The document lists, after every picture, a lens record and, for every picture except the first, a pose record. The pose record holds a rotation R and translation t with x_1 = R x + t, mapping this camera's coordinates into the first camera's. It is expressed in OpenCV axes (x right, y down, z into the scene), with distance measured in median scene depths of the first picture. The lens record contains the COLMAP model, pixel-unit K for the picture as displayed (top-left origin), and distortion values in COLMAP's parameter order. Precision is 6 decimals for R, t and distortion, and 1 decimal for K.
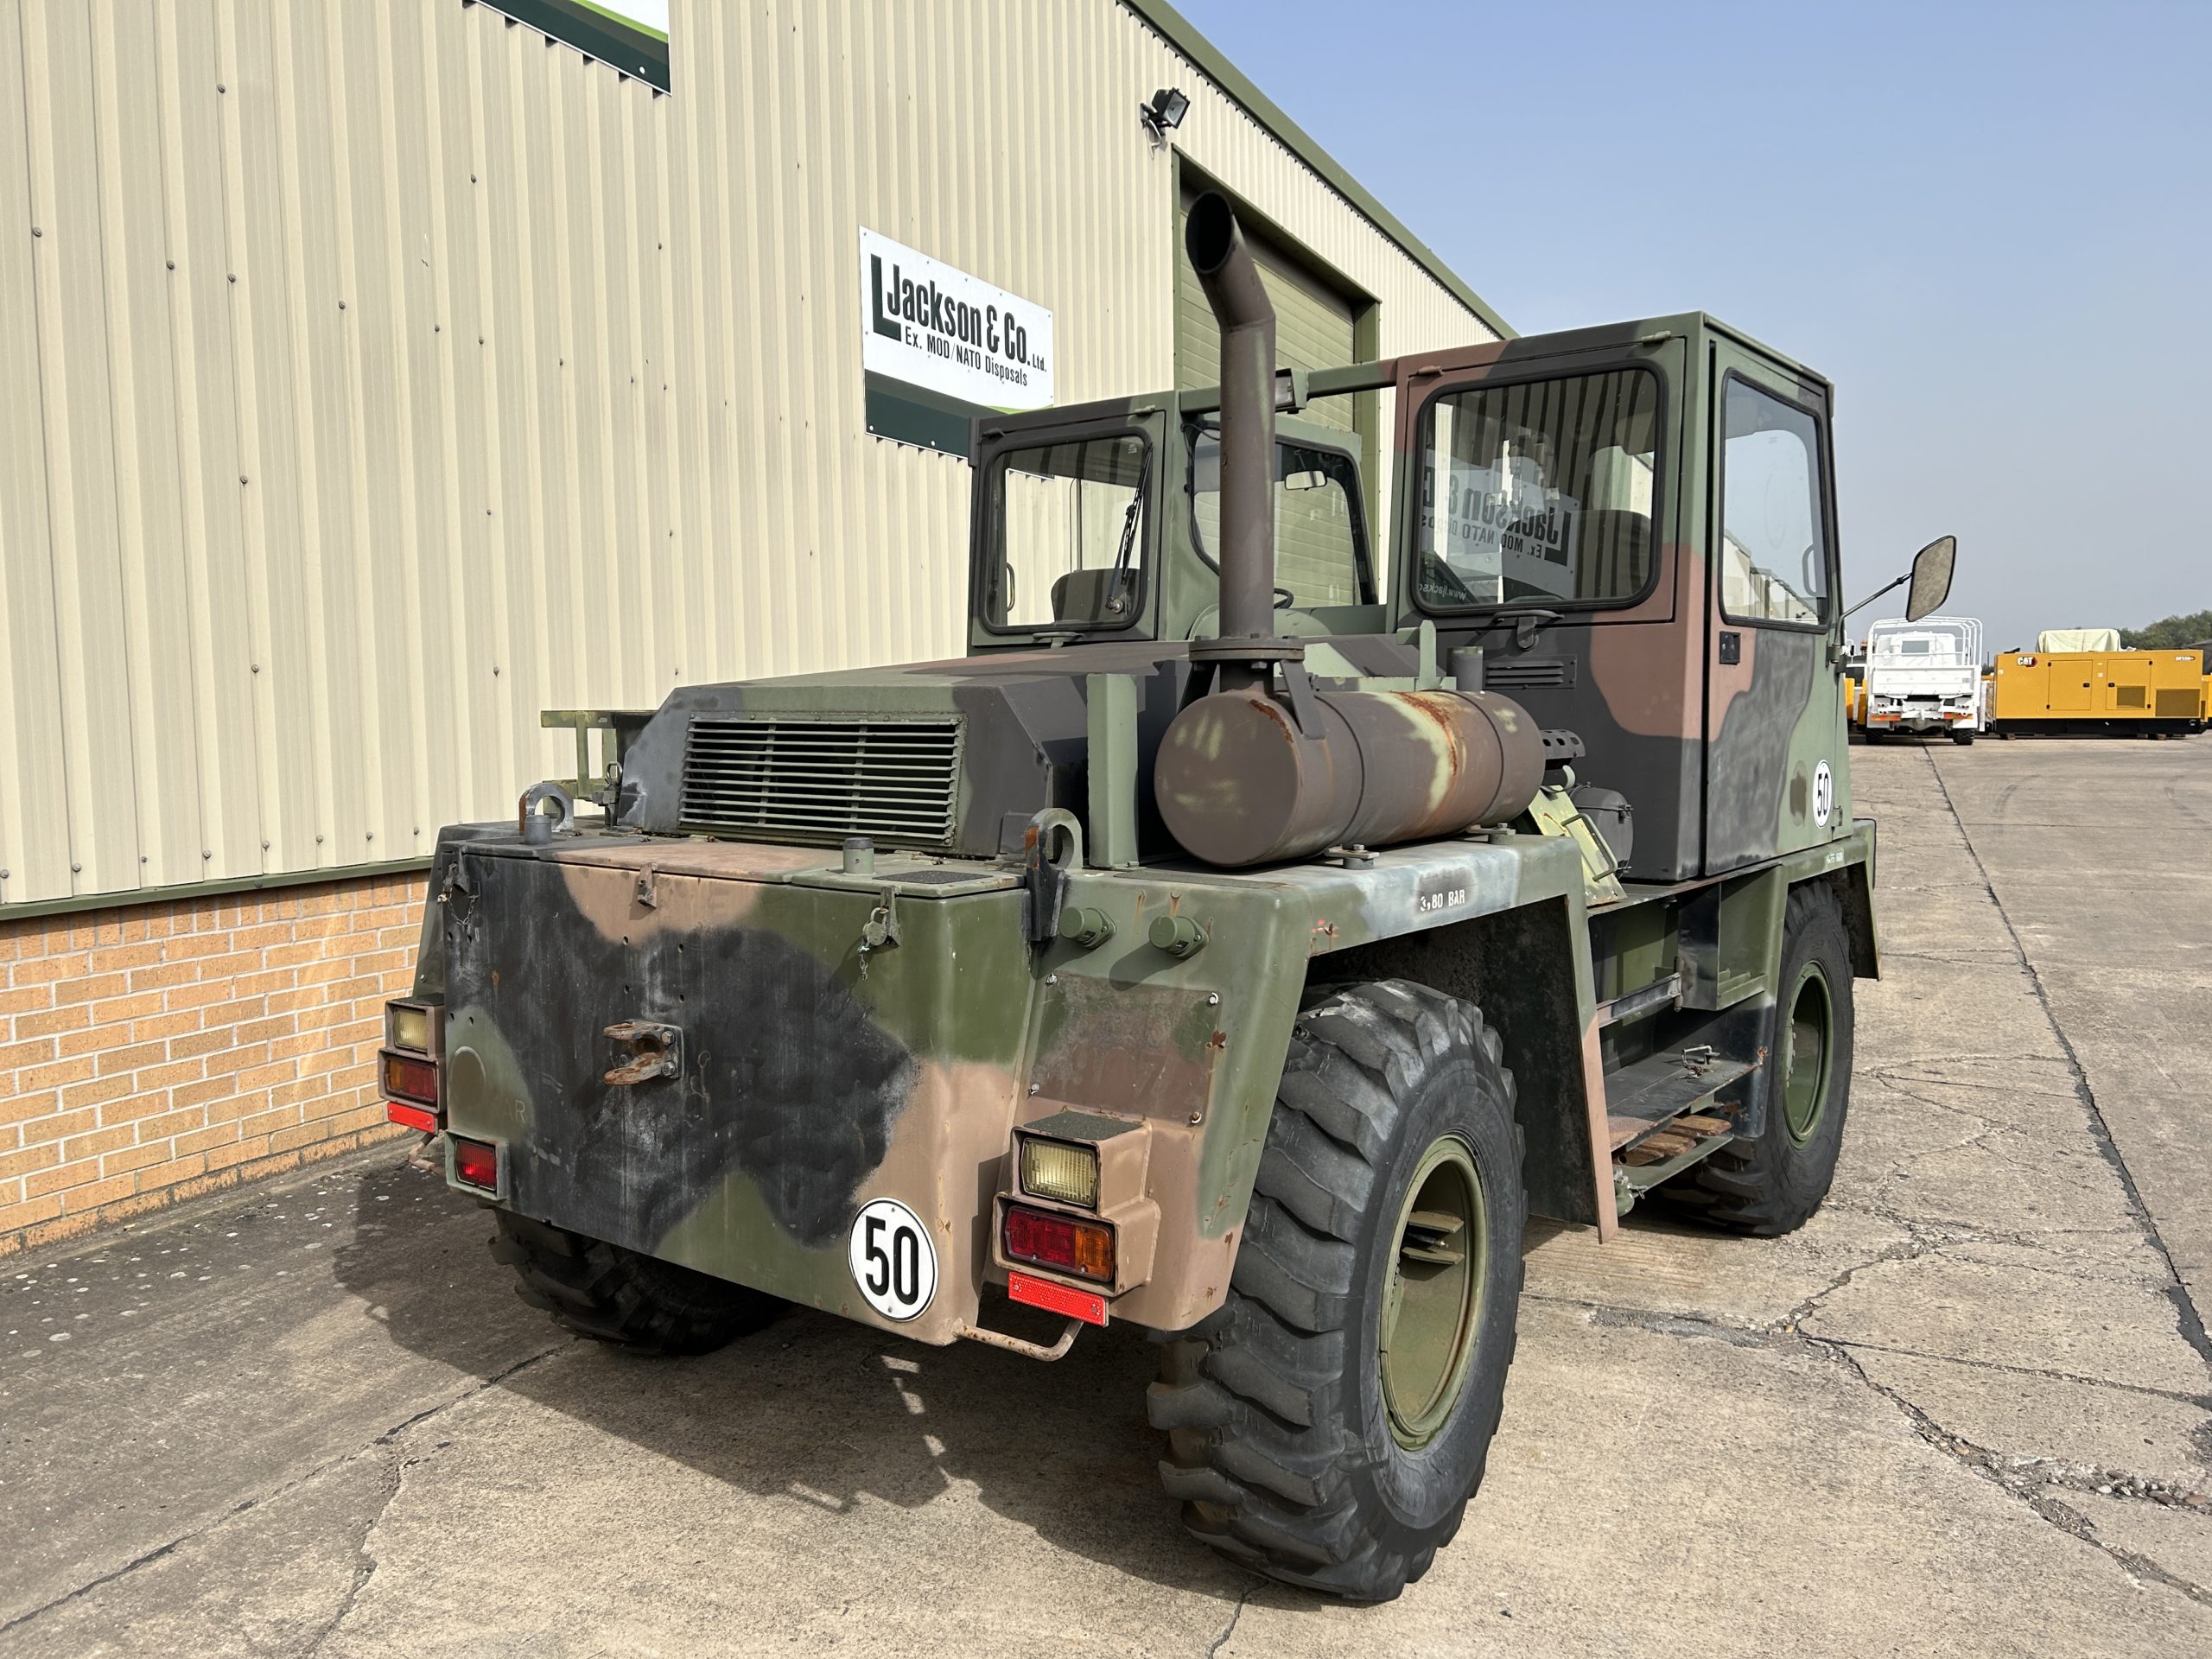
lens RADIAL K [[1661.9, 0, 1086.5], [0, 1661.9, 824.5], [0, 0, 1]] dist [0.067787, -0.073599]
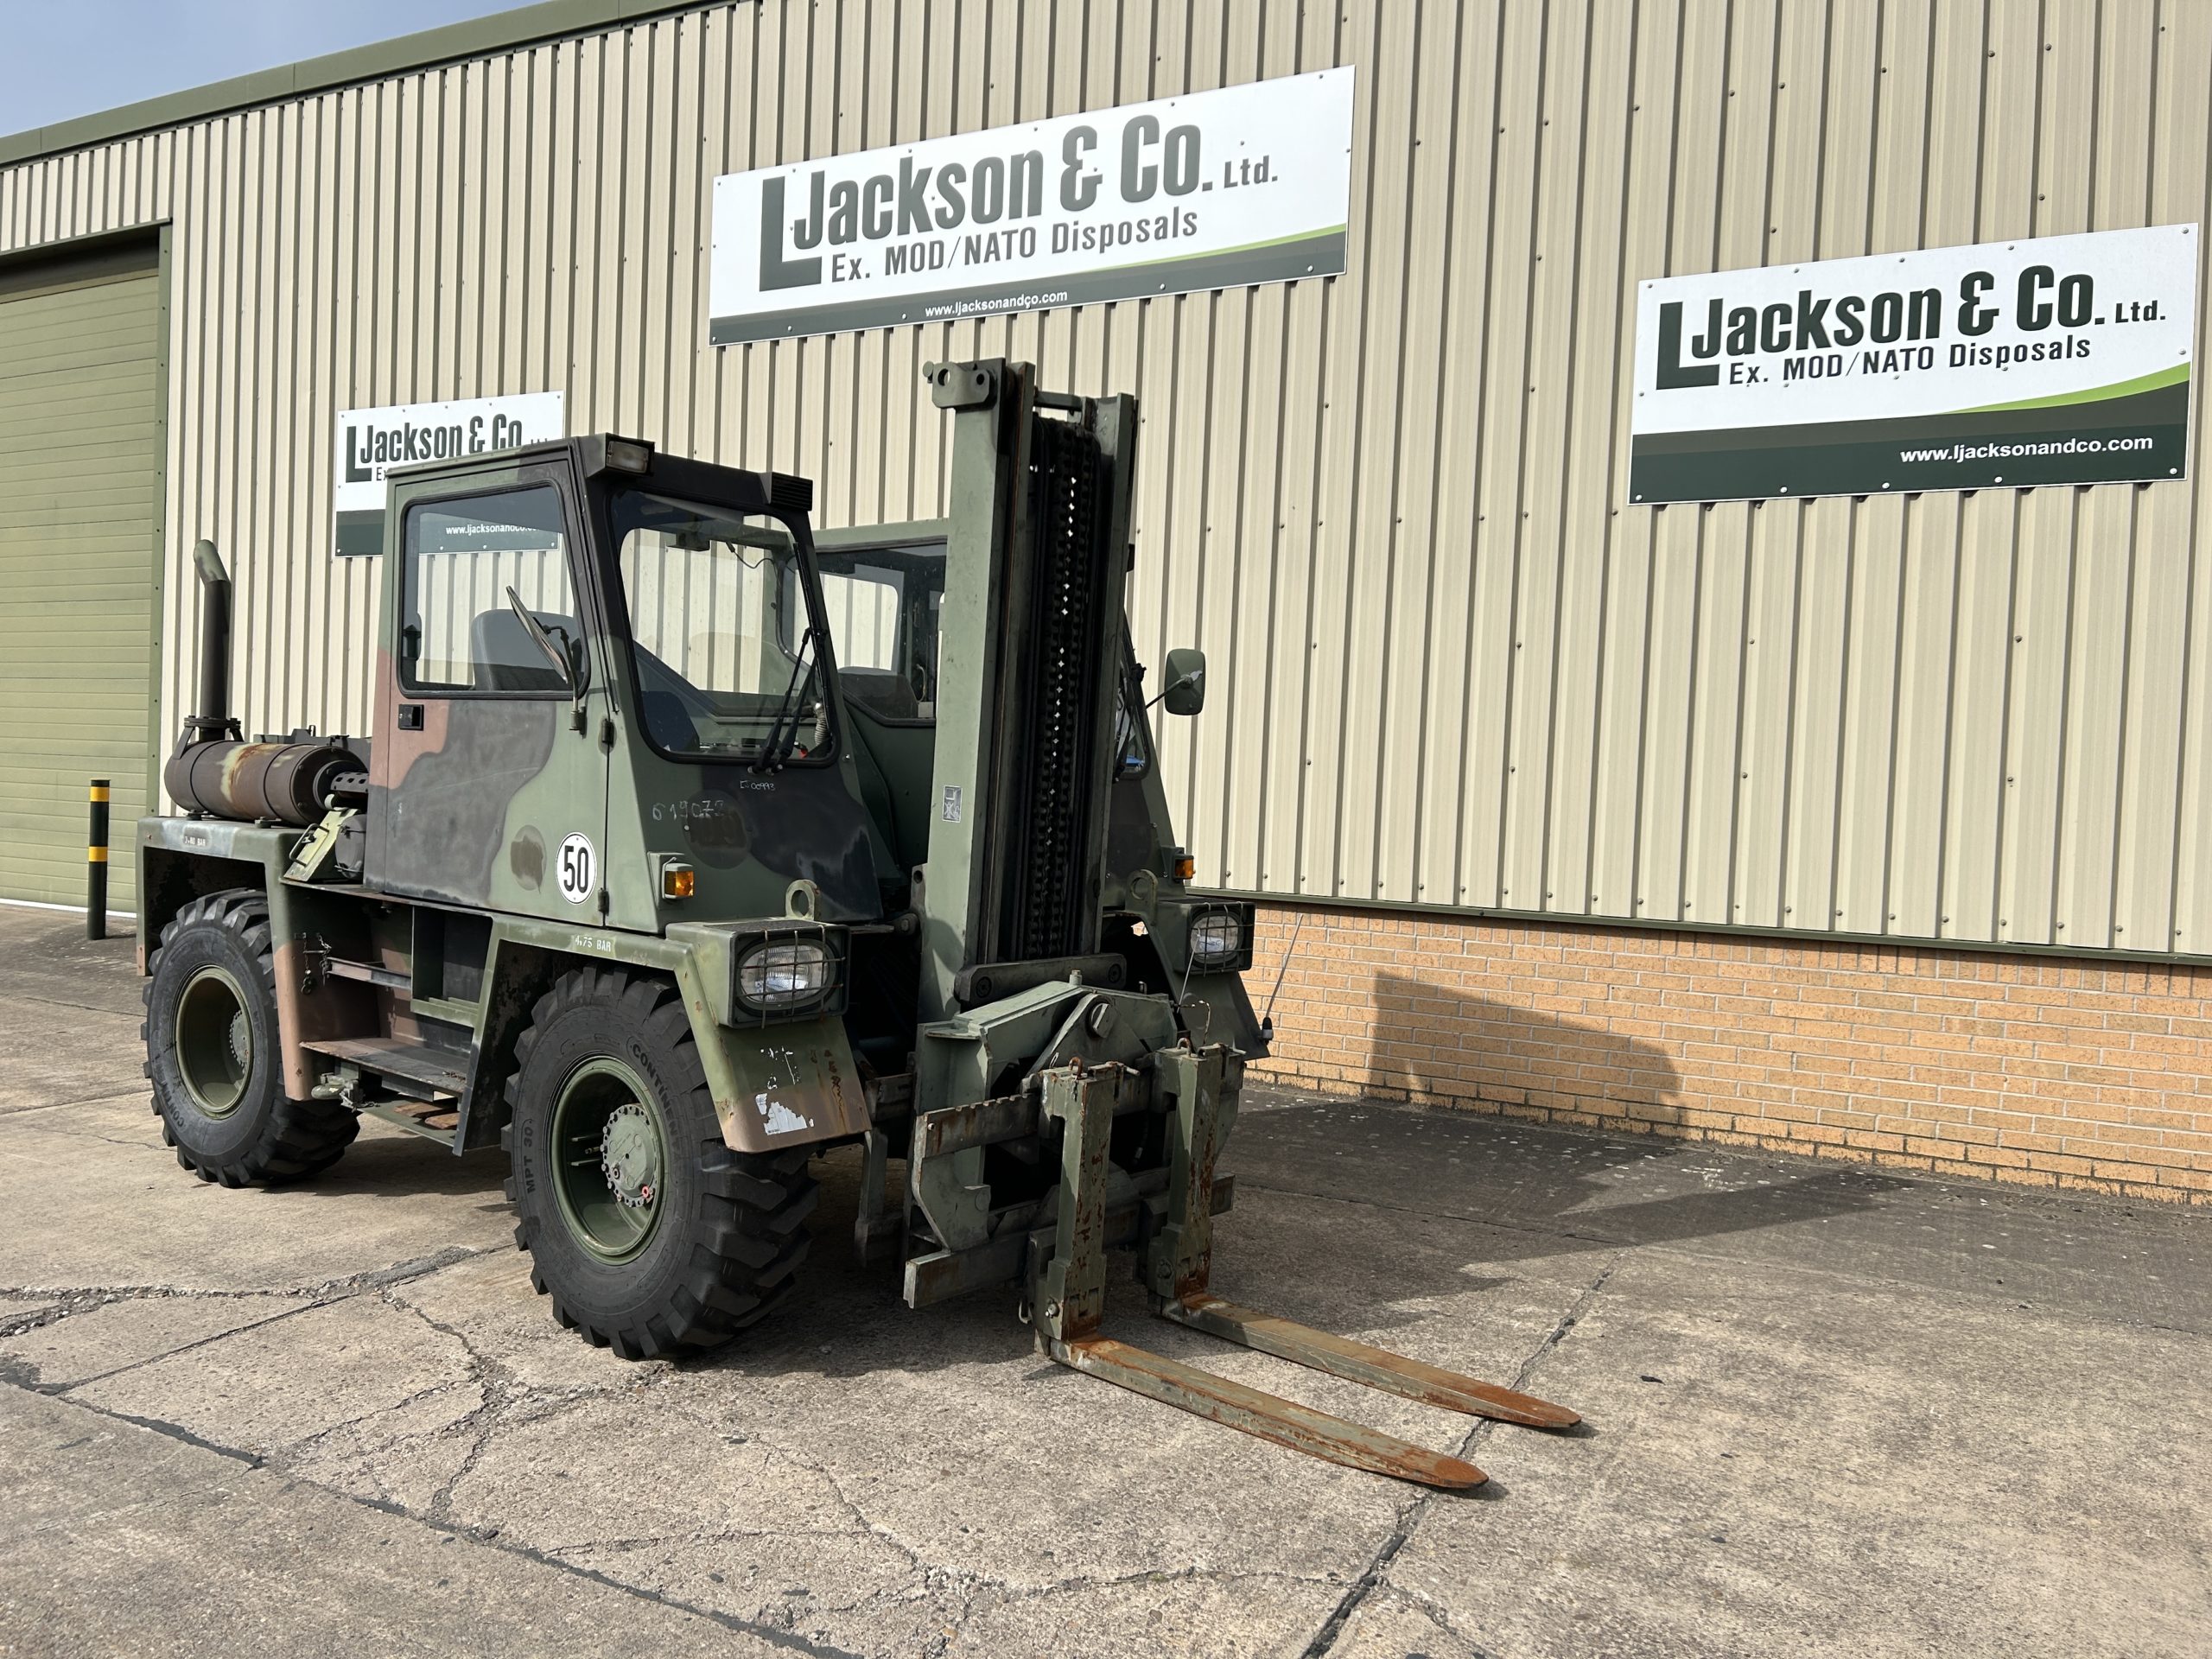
lens RADIAL K [[1658.9, 0, 1093.3], [0, 1658.9, 833.6], [0, 0, 1]] dist [0.044500, -0.039384]
pose [[-0.039712, 0.040983, -0.998370, 1.986183], [-0.115220, 0.992306, 0.045317, -0.165326], [0.992546, 0.116832, -0.034684, 1.925825]]
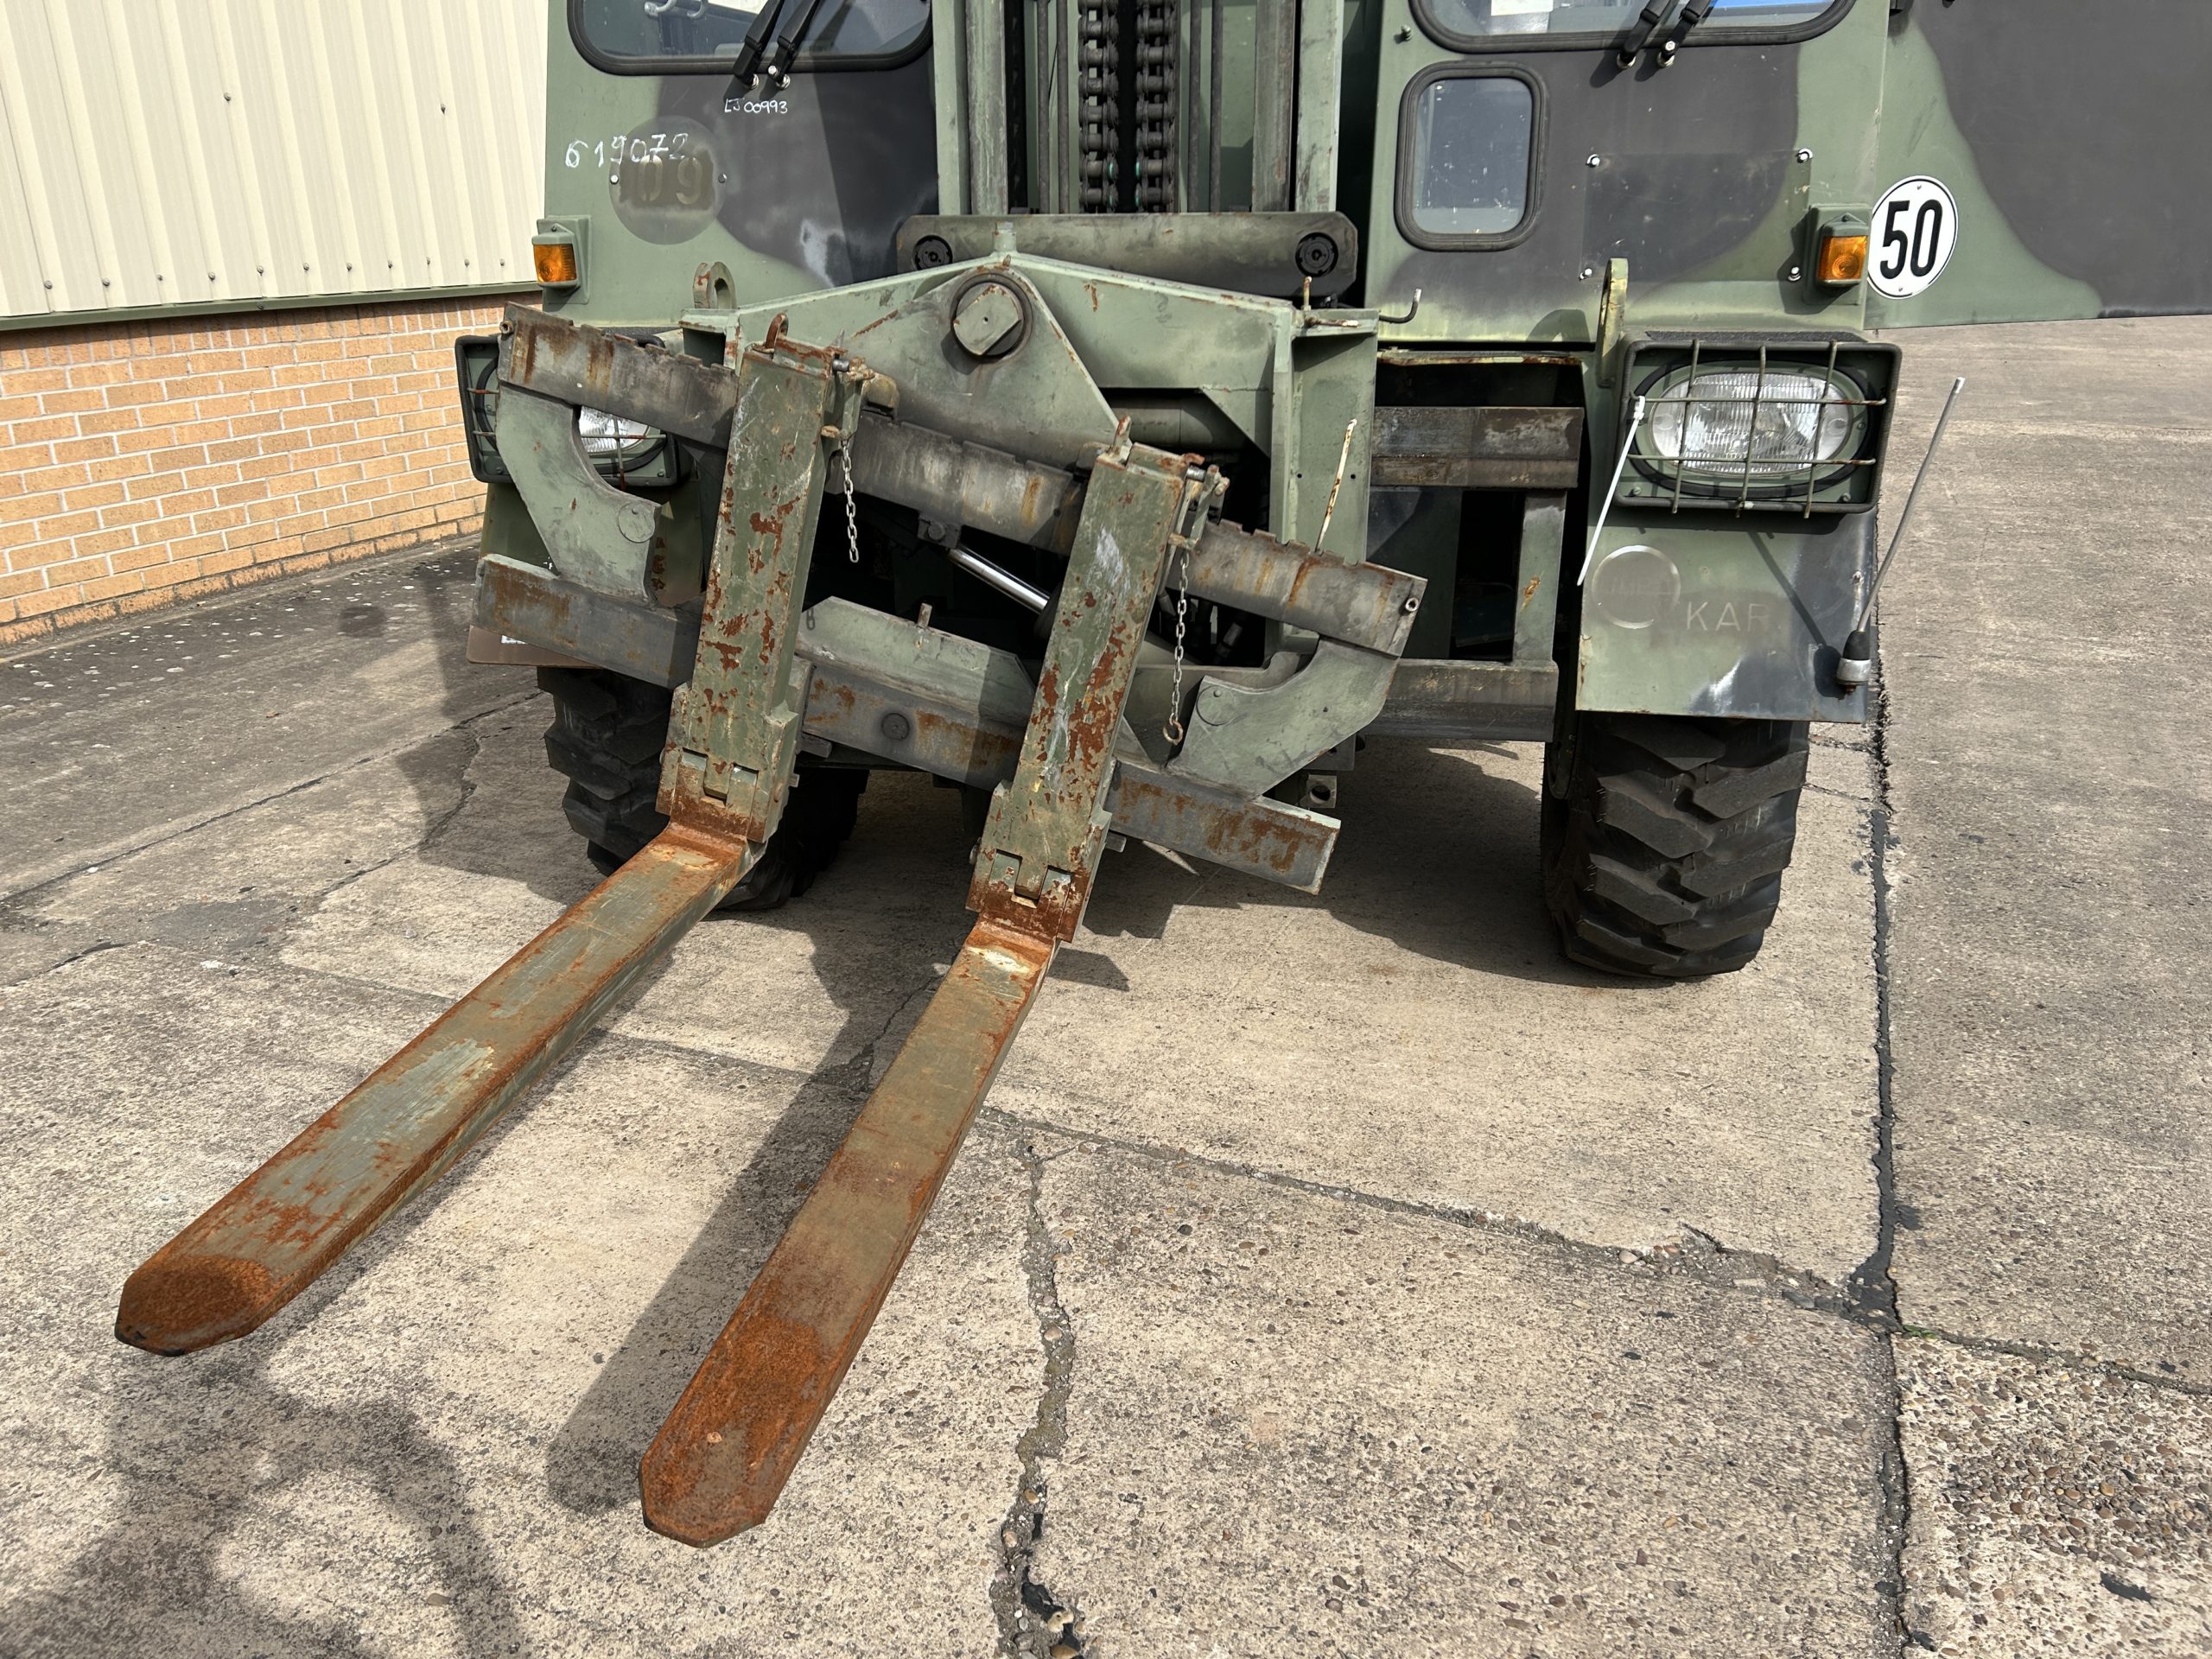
lens RADIAL K [[1668.8, 0, 1083.4], [0, 1668.8, 836.2], [0, 0, 1]] dist [0.024220, -0.000352]
pose [[0.999450, -0.012741, 0.030615, 0.025433], [0.003474, 0.958389, 0.285444, 0.090208], [-0.032978, -0.285180, 0.957906, -0.308927]]
